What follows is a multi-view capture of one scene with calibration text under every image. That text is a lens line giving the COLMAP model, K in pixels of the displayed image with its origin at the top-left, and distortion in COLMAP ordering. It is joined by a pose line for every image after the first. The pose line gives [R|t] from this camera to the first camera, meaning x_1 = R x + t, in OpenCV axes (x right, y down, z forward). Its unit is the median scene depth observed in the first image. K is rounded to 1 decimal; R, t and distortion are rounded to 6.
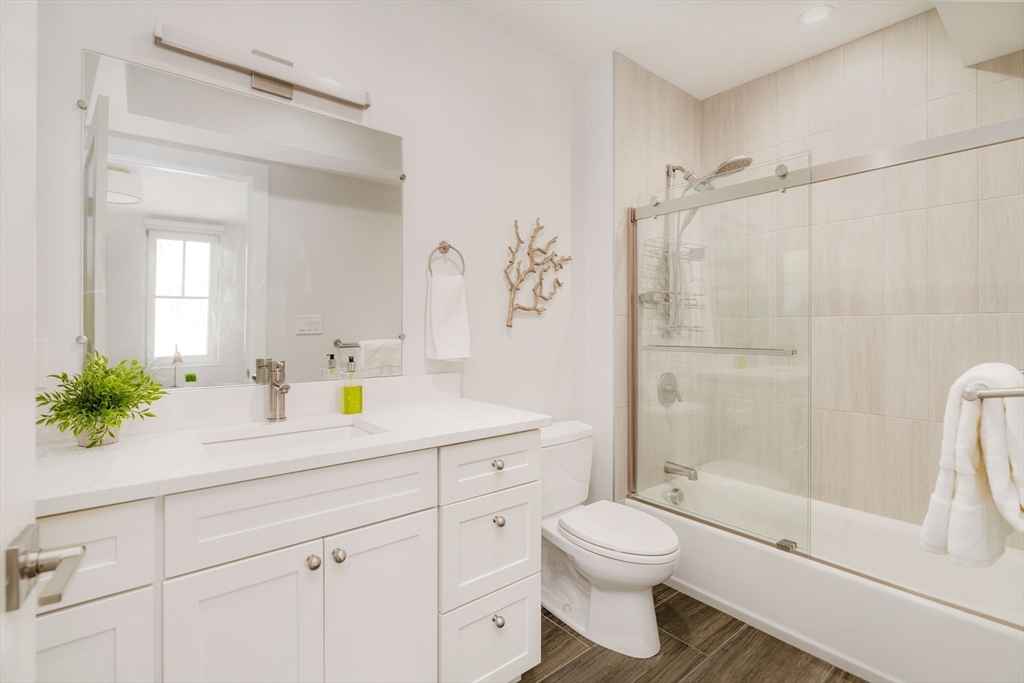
lens RADIAL K [[460.6, 0, 508.2], [0, 460.6, 332.5], [0, 0, 1]] dist [-0.003290, 0.001348]
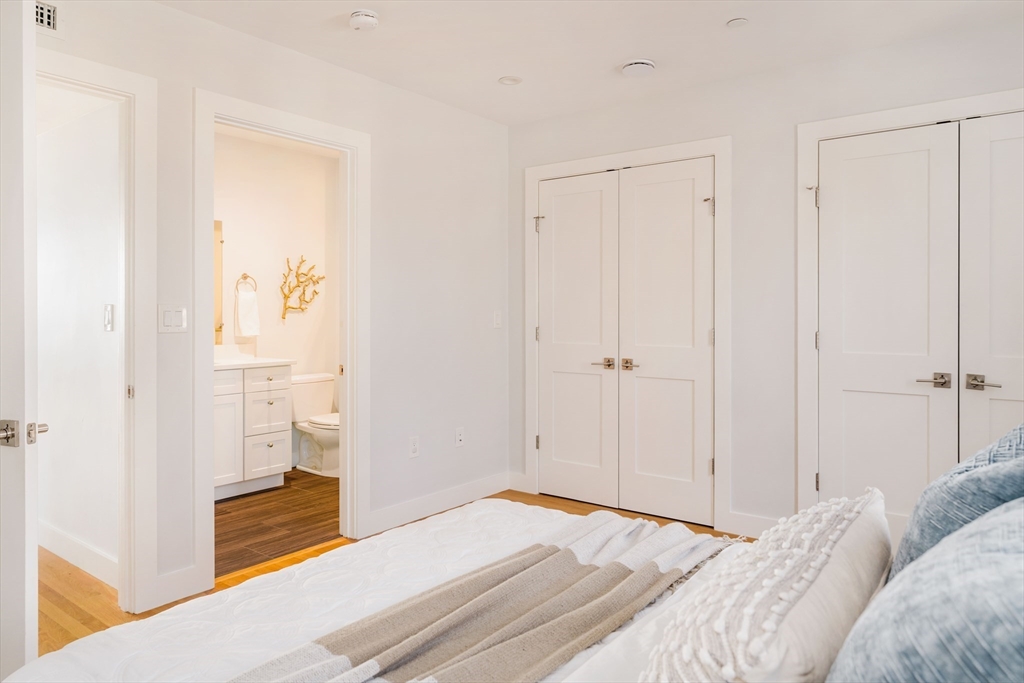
lens RADIAL K [[682.0, 0, 484.9], [0, 682.0, 306.4], [0, 0, 1]] dist [0.043254, 0.001257]
pose [[0.977552, 0.000149, 0.210694, 0.194266], [0.003642, 0.999838, -0.017606, -0.009673], [-0.210662, 0.017978, 0.977394, -1.652399]]
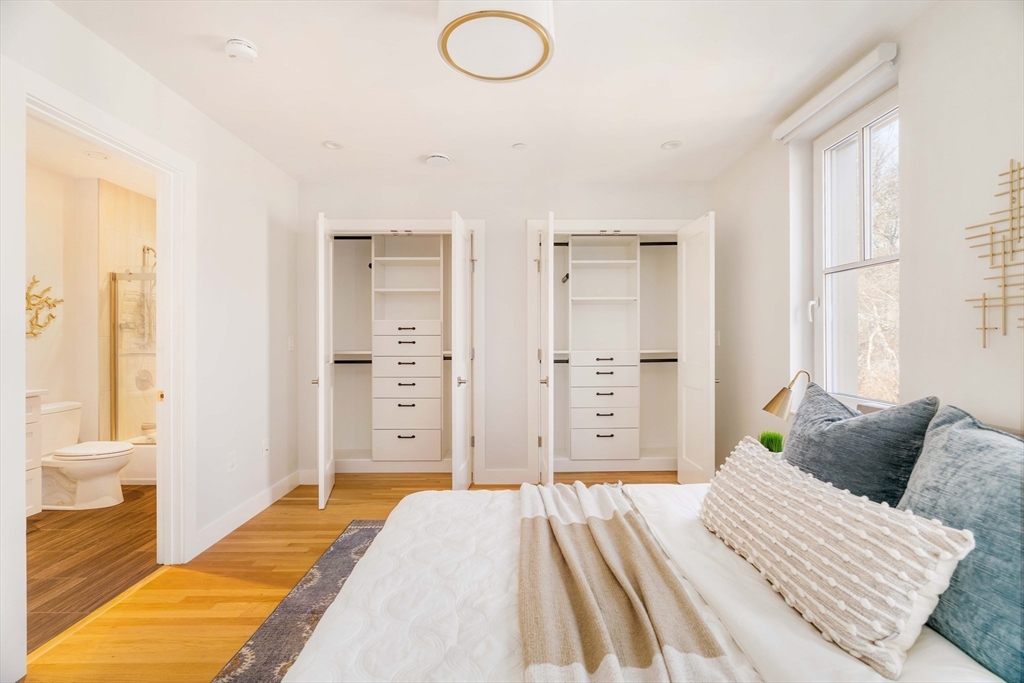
lens RADIAL K [[460.6, 0, 511.6], [0, 460.6, 333.4], [0, 0, 1]] dist [-0.003290, 0.001348]
pose [[0.623832, -0.000132, 0.781558, -0.146492], [0.011140, 0.999900, -0.008723, -0.017610], [-0.781479, 0.014148, 0.623771, -1.269113]]
